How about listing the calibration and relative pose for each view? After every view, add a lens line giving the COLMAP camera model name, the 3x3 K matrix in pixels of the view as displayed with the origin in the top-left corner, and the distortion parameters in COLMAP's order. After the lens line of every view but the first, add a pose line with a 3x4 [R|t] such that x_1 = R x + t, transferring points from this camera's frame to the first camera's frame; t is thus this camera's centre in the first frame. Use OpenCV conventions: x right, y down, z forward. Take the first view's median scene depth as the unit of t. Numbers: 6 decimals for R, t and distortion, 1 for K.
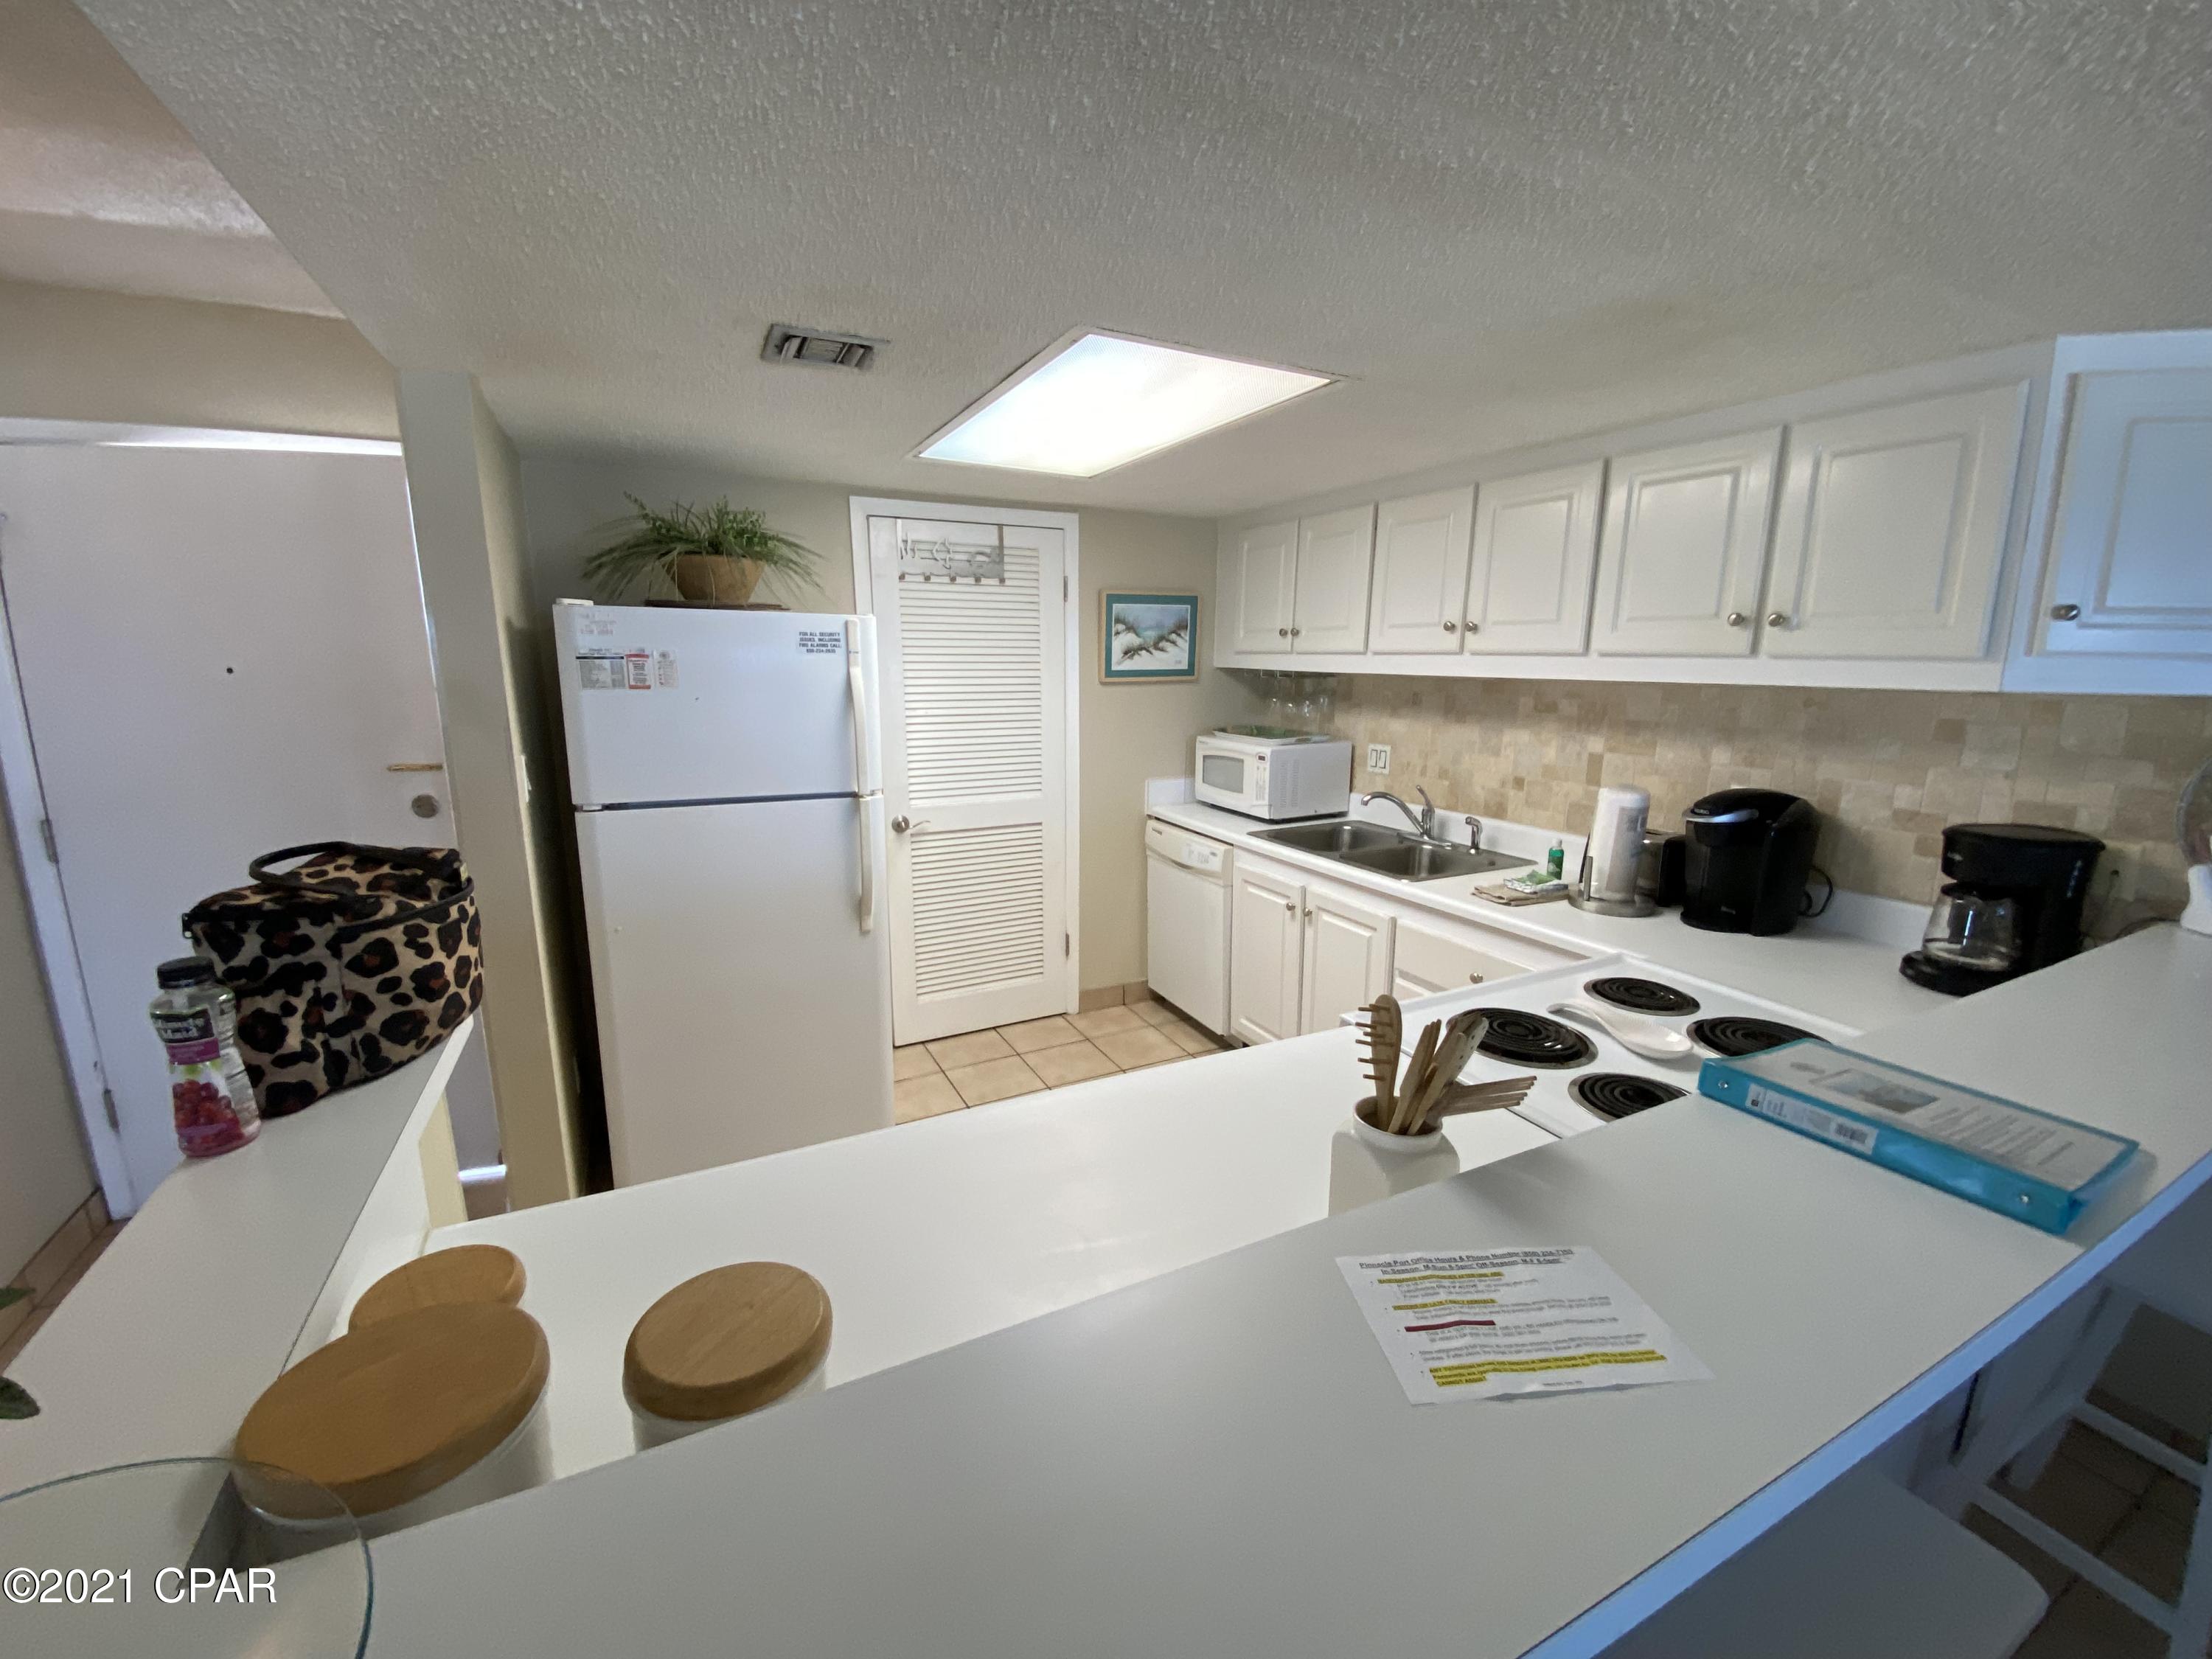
lens RADIAL K [[907.7, 0, 1051.4], [0, 907.7, 868.3], [0, 0, 1]] dist [-0.021353, -0.003187]
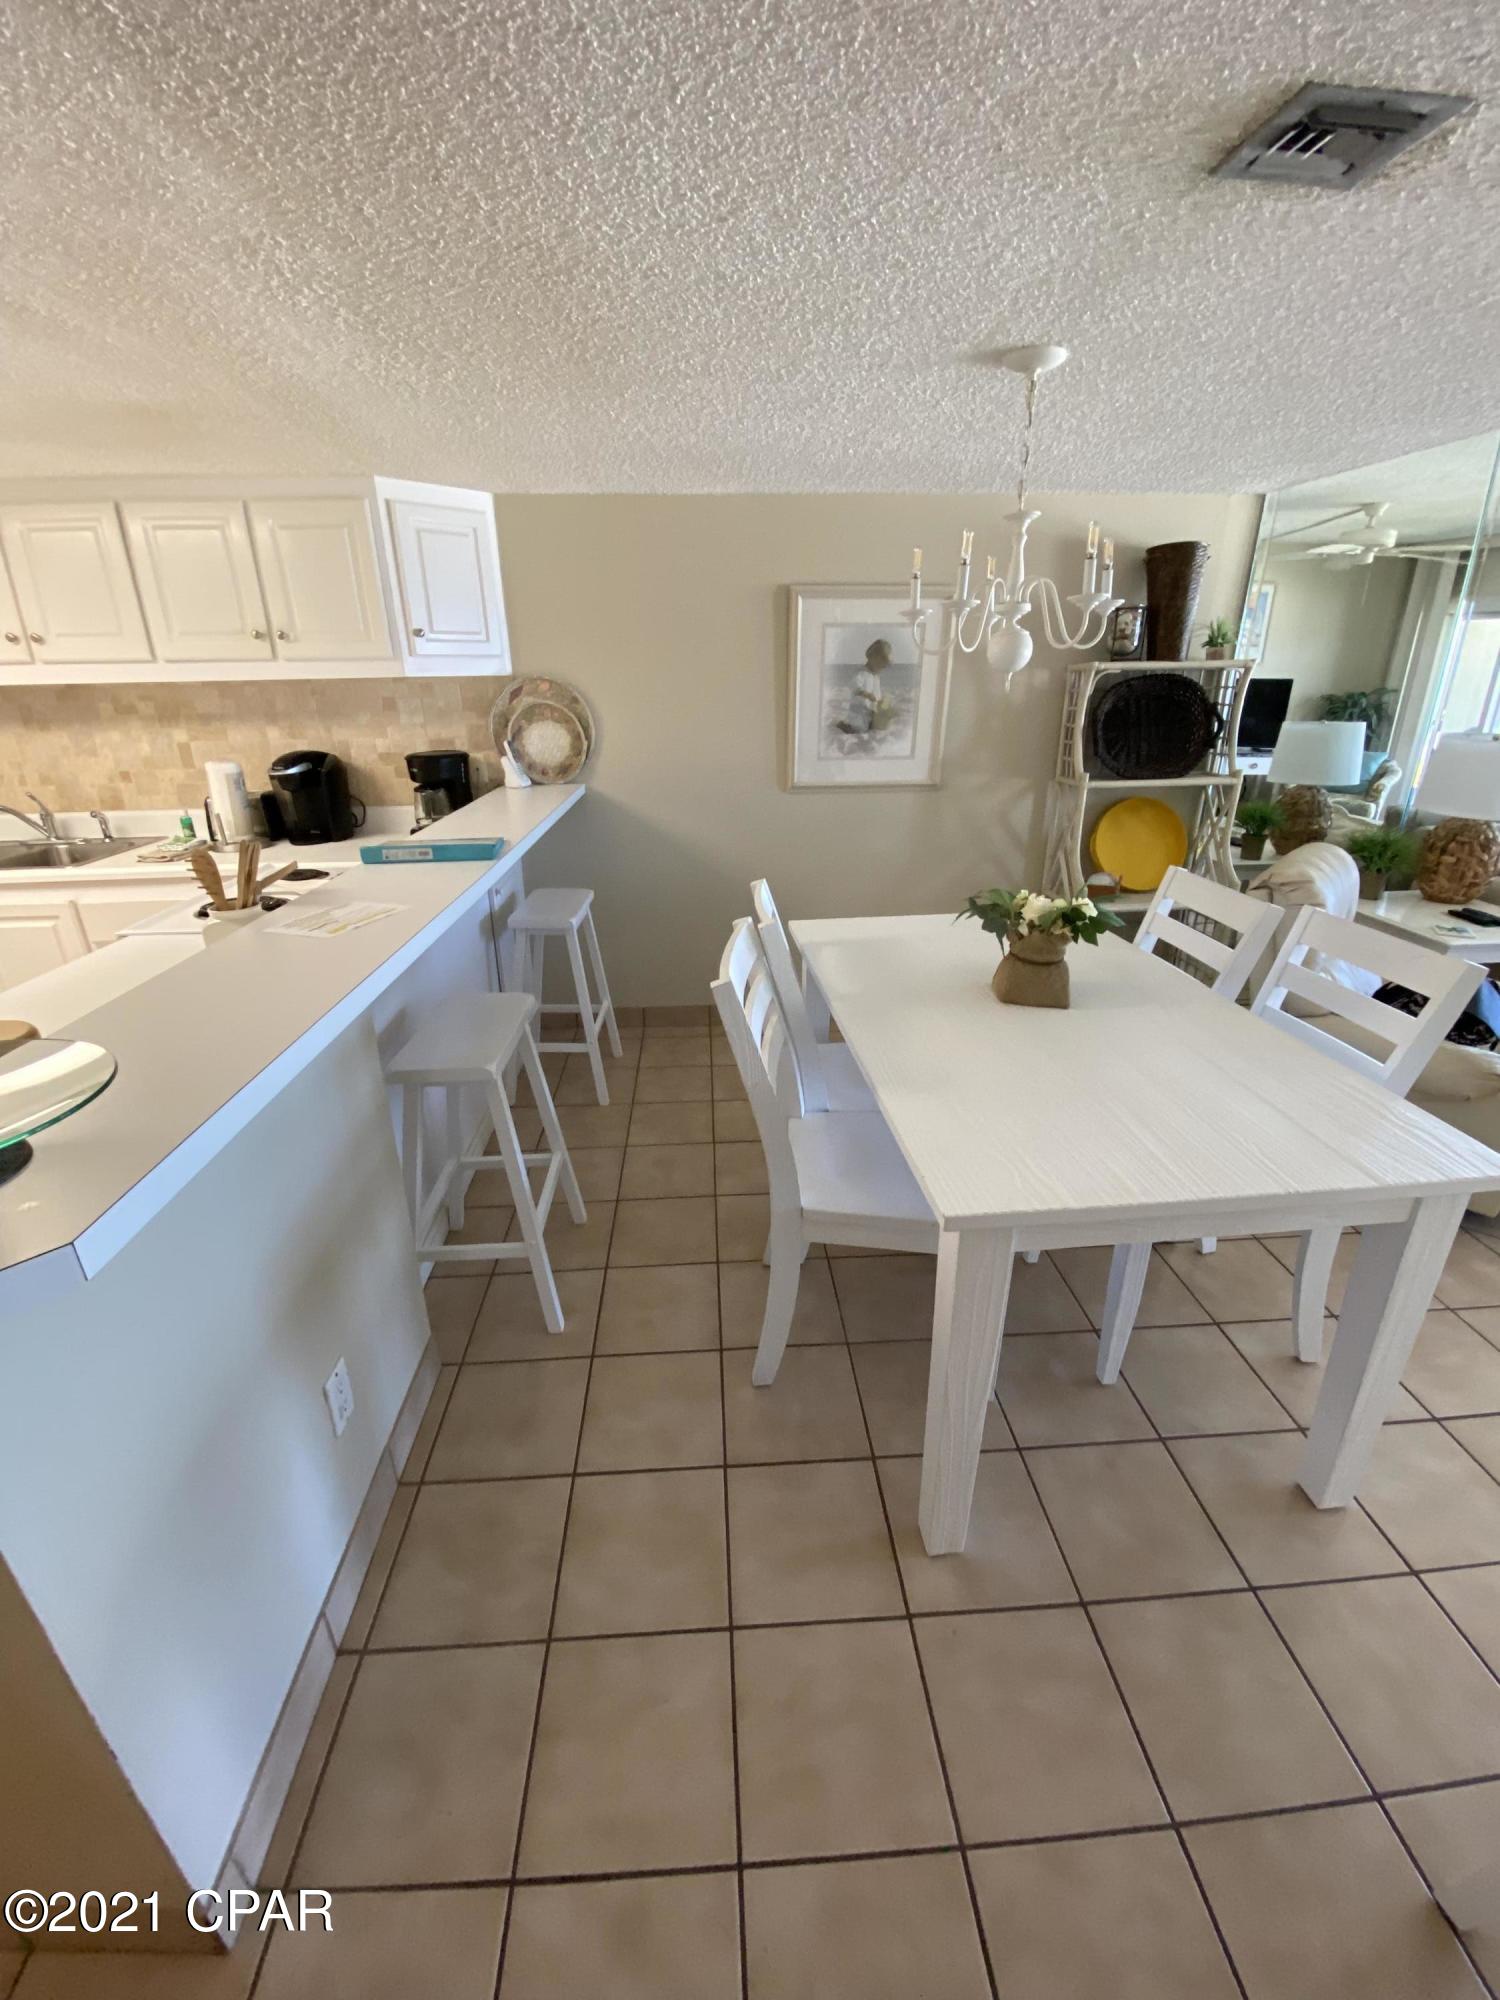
lens RADIAL K [[820.7, 0, 744.2], [0, 820.7, 1009.6], [0, 0, 1]] dist [-0.021353, -0.003187]
pose [[0.370708, -0.345579, 0.862062, -0.284023], [0.212534, 0.935132, 0.283475, 0.088659], [-0.904104, 0.078131, 0.420108, -0.234928]]
